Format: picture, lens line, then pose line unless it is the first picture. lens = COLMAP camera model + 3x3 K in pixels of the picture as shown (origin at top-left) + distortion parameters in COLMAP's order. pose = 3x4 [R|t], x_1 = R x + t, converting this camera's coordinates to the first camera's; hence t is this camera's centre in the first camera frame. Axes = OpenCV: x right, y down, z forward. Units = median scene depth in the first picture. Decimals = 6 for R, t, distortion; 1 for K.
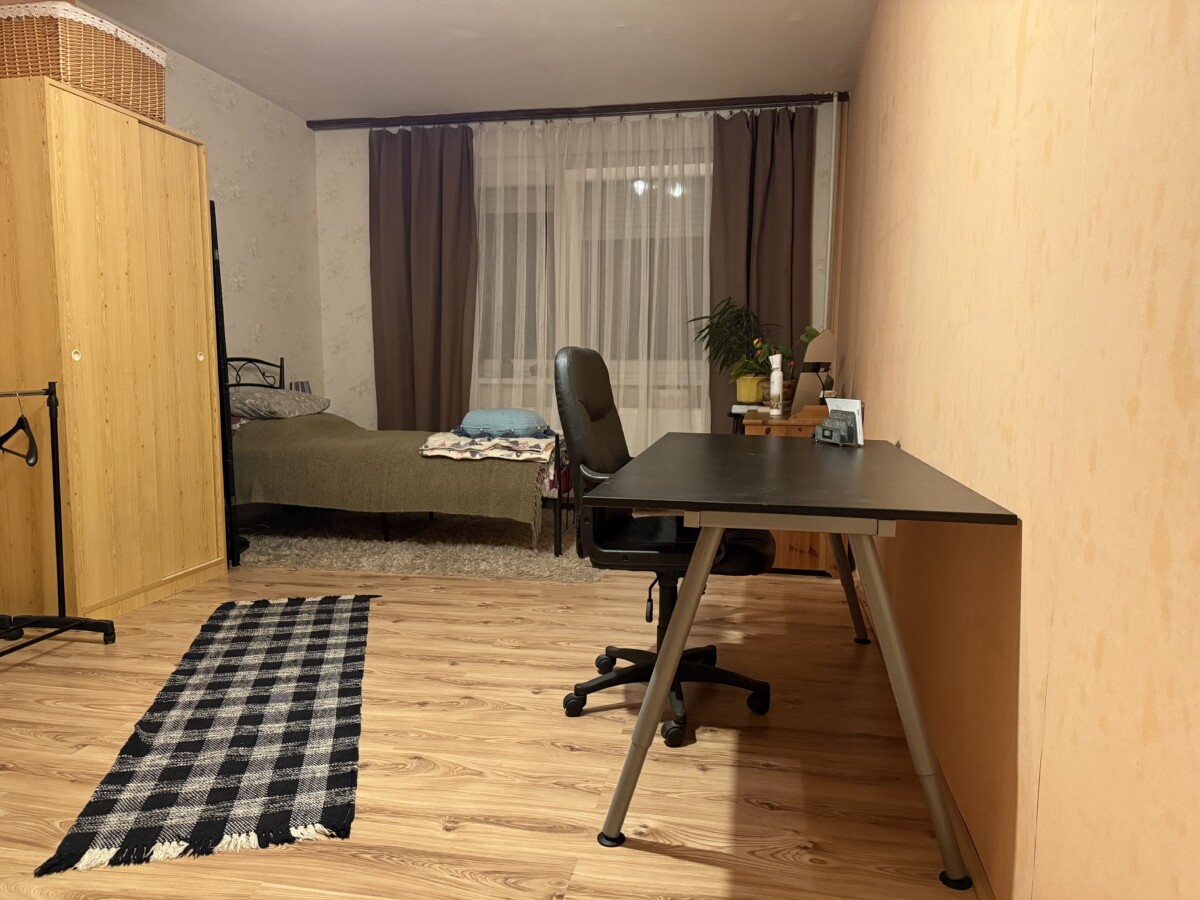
lens RADIAL K [[840.0, 0, 590.6], [0, 840.0, 457.6], [0, 0, 1]] dist [0.057502, -0.069292]
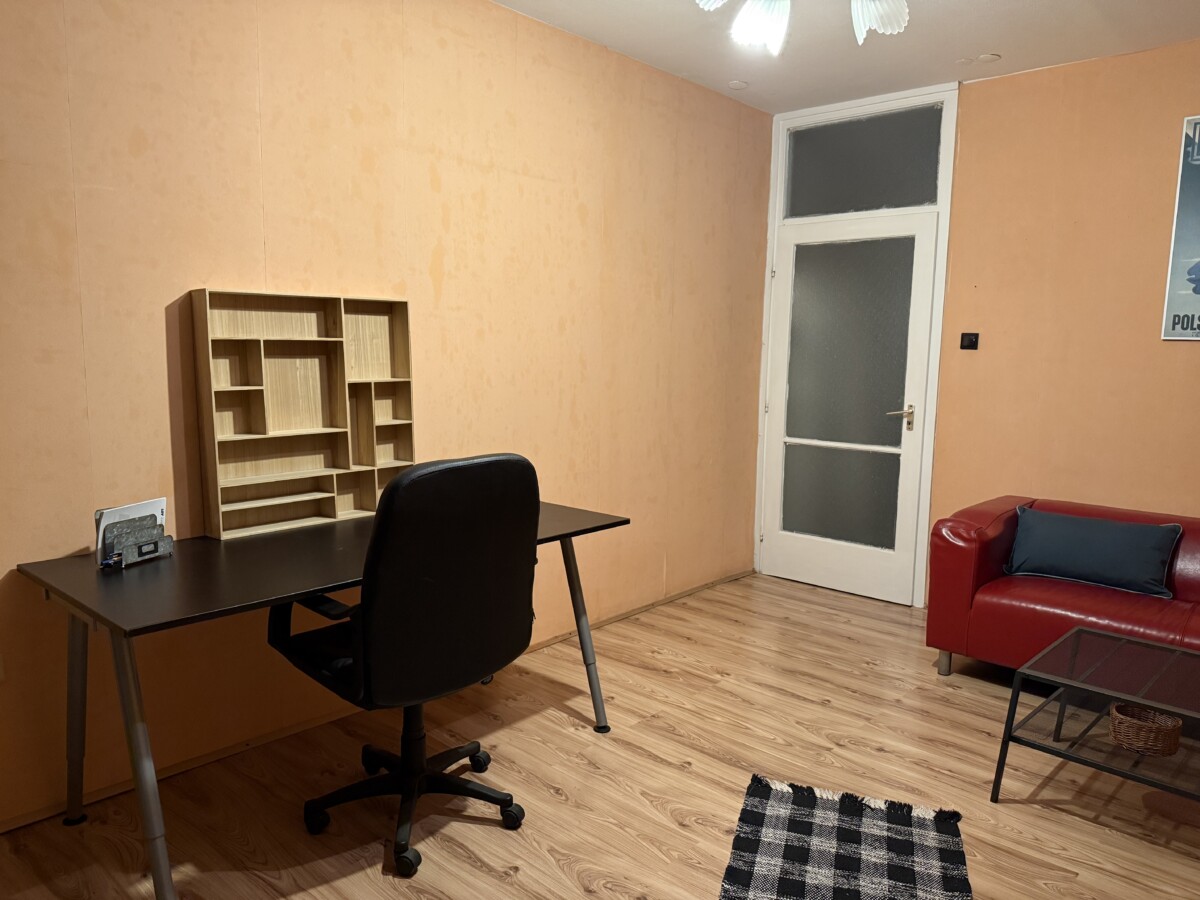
lens RADIAL K [[840.0, 0, 606.2], [0, 840.0, 454.3], [0, 0, 1]] dist [0.057502, -0.069292]
pose [[-0.860108, -0.086941, 0.502649, -0.579001], [0.036527, 0.972342, 0.230686, -0.339620], [-0.508803, 0.216776, -0.833143, 1.713136]]
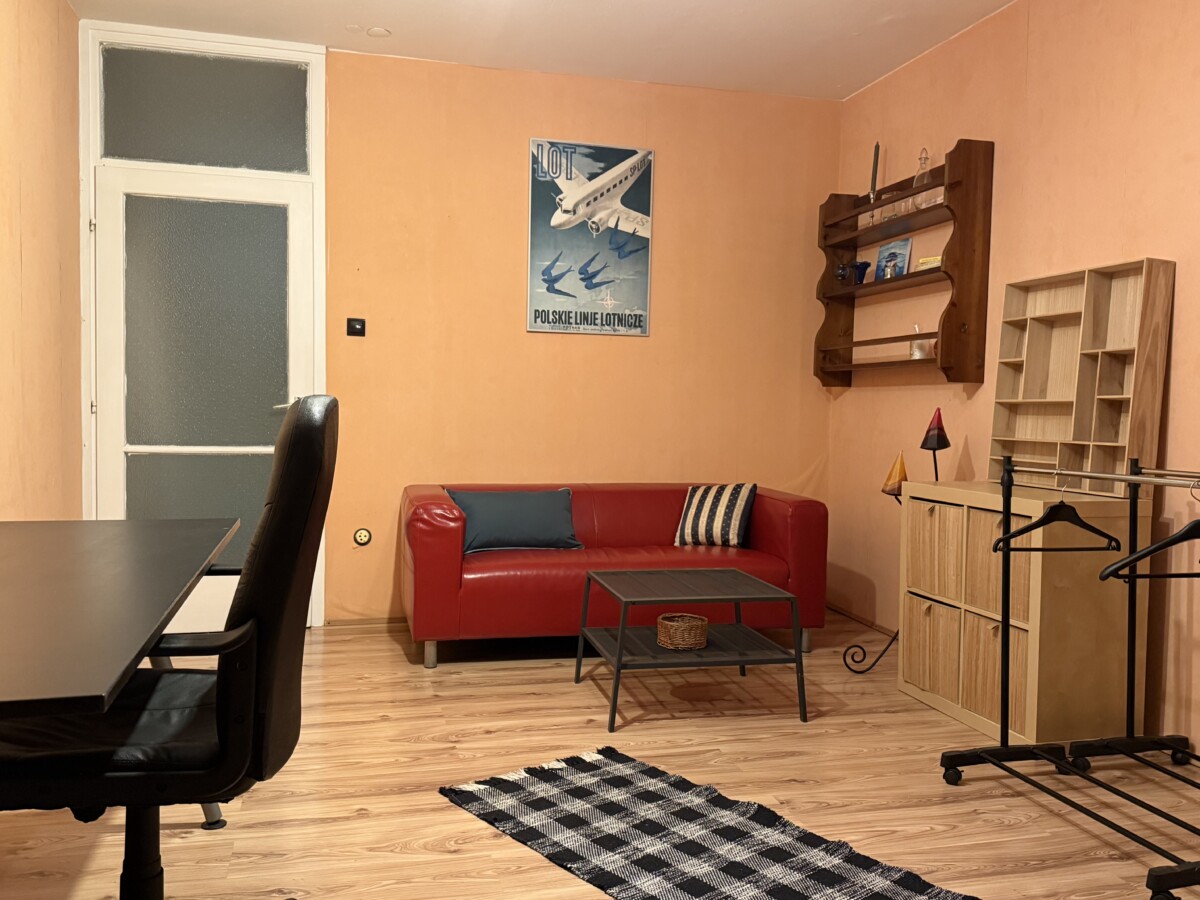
lens RADIAL K [[1006.0, 0, 602.5], [0, 1006.0, 455.7], [0, 0, 1]] dist [0.088109, -0.134079]
pose [[-0.894762, -0.000894, -0.446541, 0.129077], [-0.076011, 0.985709, 0.150334, -0.220166], [0.440026, 0.168455, -0.882043, 1.804183]]
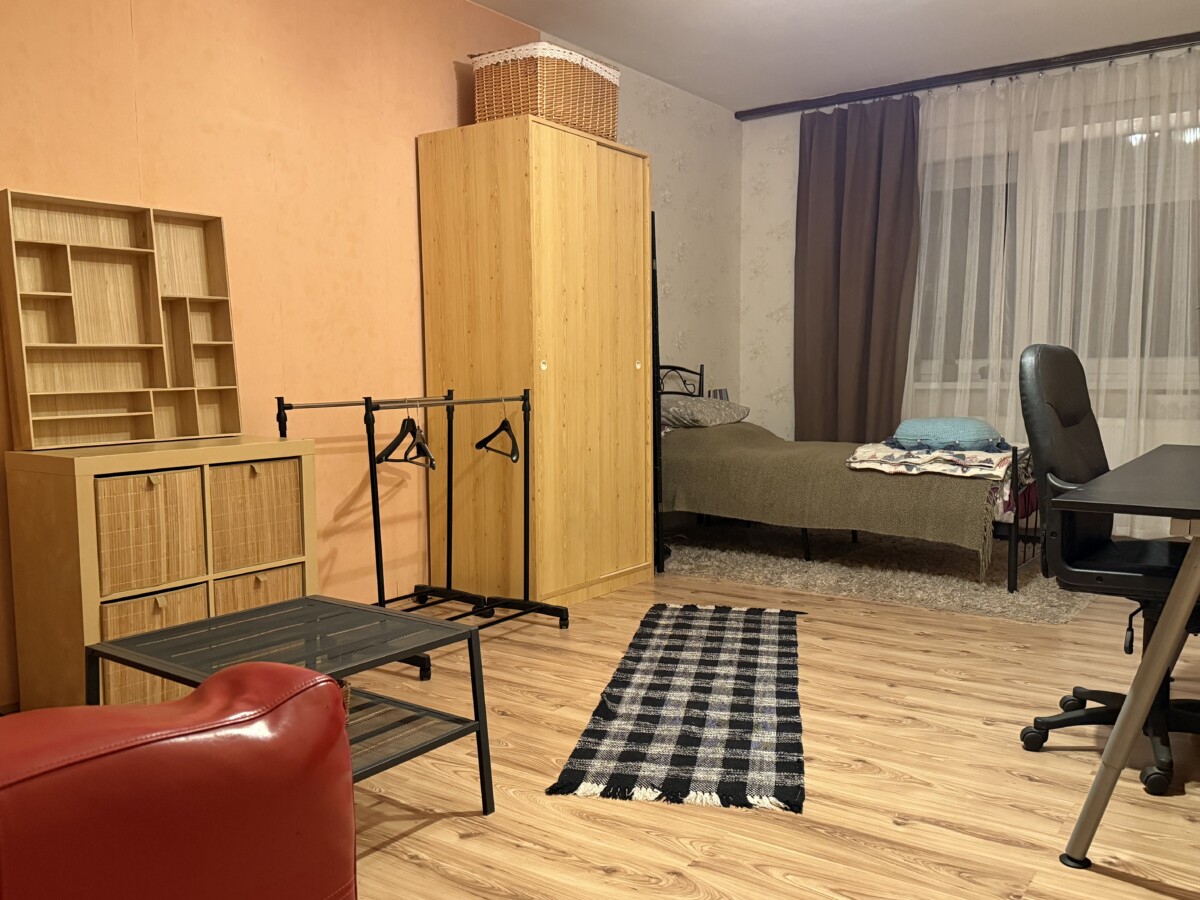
lens RADIAL K [[1006.0, 0, 592.4], [0, 1006.0, 461.4], [0, 0, 1]] dist [0.088109, -0.134079]
pose [[0.910365, 0.025333, -0.413029, -0.006118], [-0.032915, 0.999395, -0.011251, 0.023204], [0.412494, 0.023837, 0.910648, -0.214895]]
